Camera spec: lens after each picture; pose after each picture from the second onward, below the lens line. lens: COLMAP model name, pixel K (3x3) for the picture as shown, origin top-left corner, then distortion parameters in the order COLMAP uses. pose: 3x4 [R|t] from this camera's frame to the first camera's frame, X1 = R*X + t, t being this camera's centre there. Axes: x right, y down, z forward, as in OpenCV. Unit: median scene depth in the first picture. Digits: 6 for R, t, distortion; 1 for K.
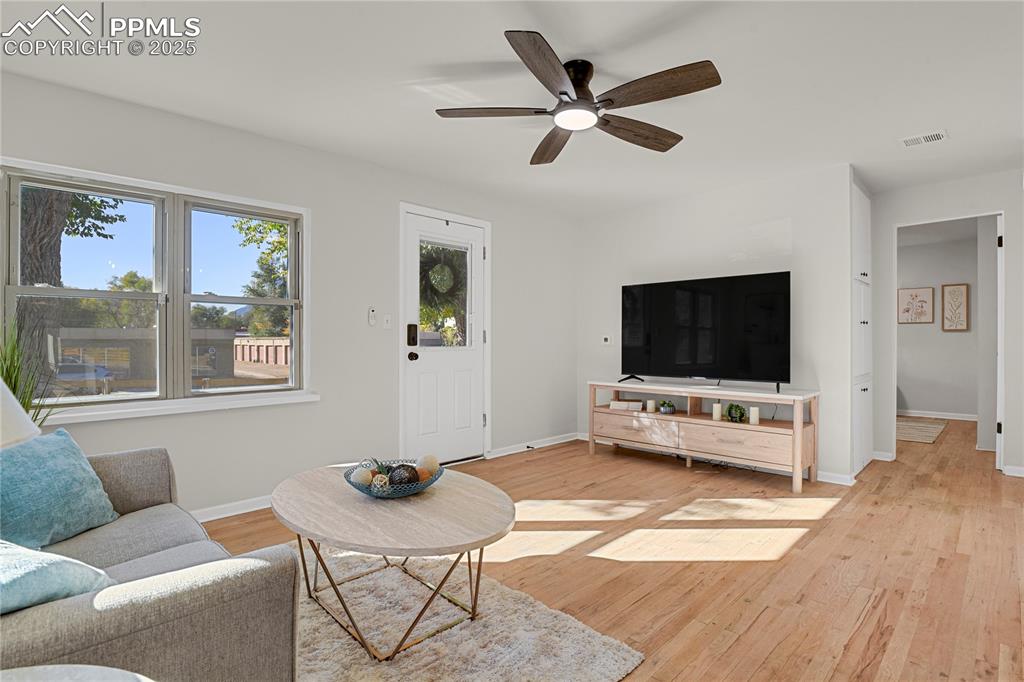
lens RADIAL K [[505.5, 0, 521.3], [0, 505.5, 339.1], [0, 0, 1]] dist [-0.025748, -0.001526]
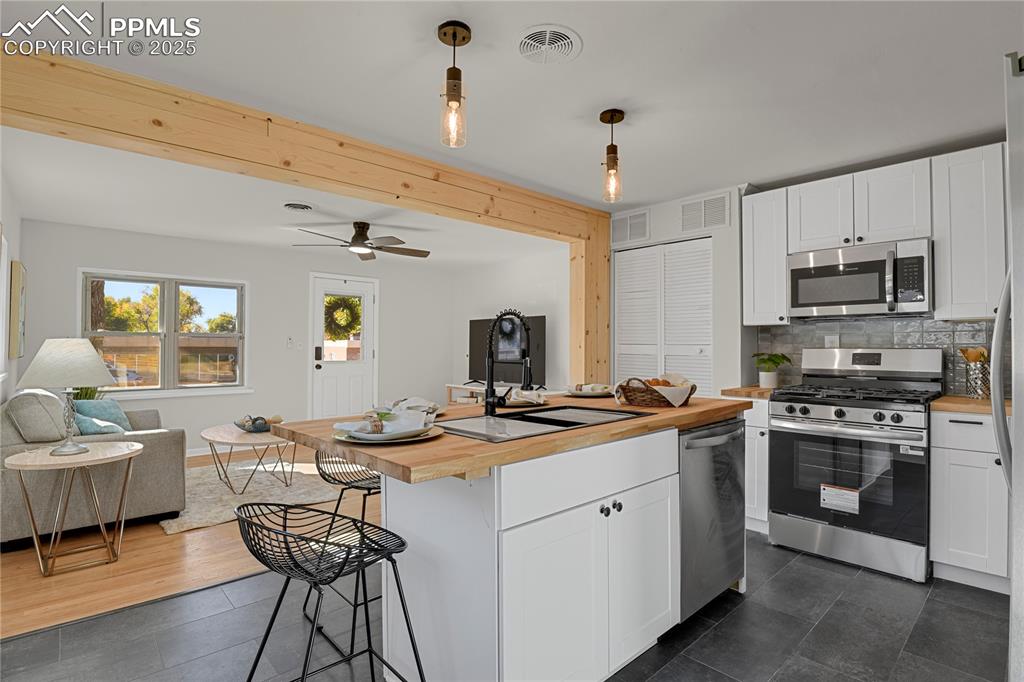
lens RADIAL K [[505.5, 0, 521.3], [0, 505.5, 339.1], [0, 0, 1]] dist [-0.025748, -0.001526]
pose [[0.999171, 0.004720, -0.040425, 0.493838], [-0.005339, 0.999870, -0.015228, -0.033139], [0.040348, 0.015431, 0.999067, -0.573823]]
